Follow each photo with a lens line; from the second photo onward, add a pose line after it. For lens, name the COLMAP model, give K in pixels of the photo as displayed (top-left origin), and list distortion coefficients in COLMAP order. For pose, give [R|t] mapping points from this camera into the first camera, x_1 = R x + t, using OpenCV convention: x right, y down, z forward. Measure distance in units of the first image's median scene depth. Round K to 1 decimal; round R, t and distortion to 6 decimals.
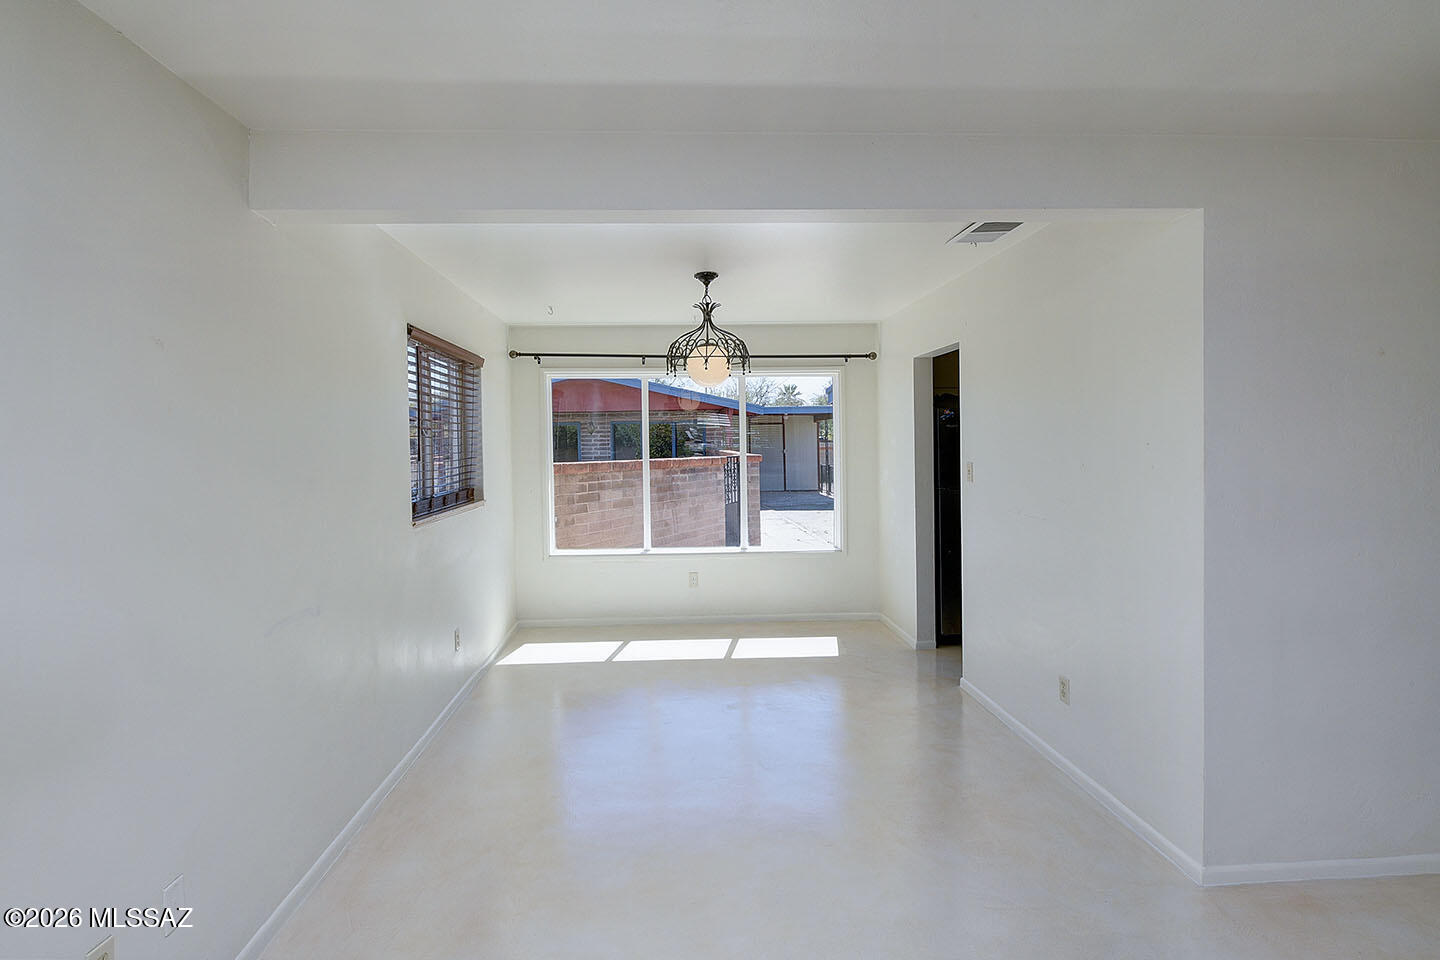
lens RADIAL K [[799.3, 0, 716.8], [0, 799.3, 434.9], [0, 0, 1]] dist [0.001399, 0.000033]
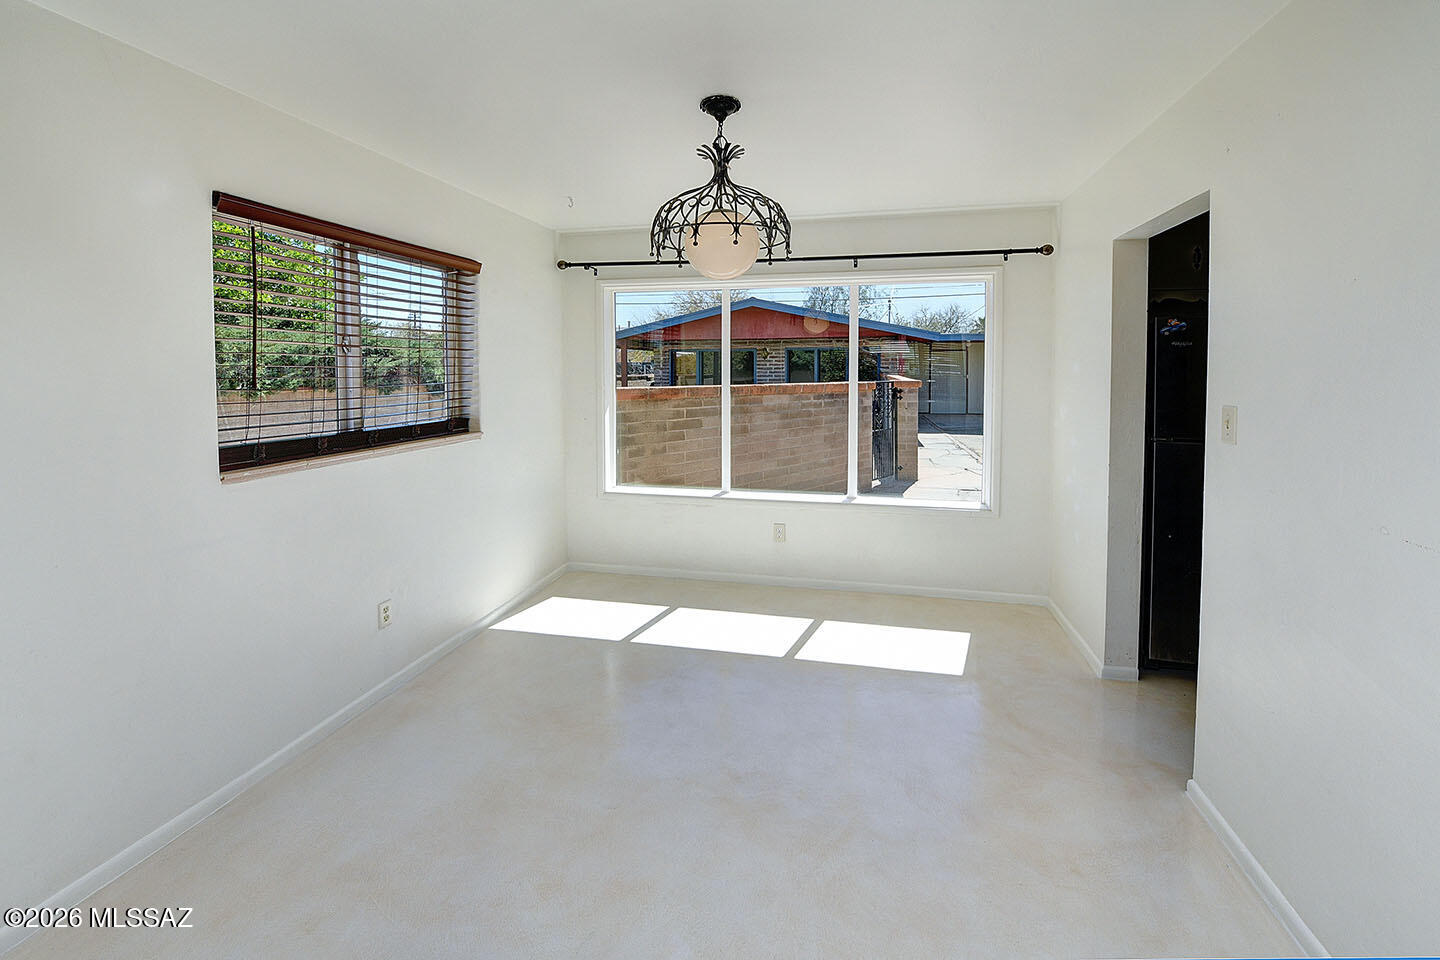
lens RADIAL K [[622.6, 0, 641.8], [0, 622.6, 386.6], [0, 0, 1]] dist [-0.001890, -0.000261]
pose [[0.915888, 0.020406, -0.400915, 0.094769], [-0.003754, 0.999099, 0.042275, 0.004216], [0.401417, -0.037214, 0.915139, 0.359124]]
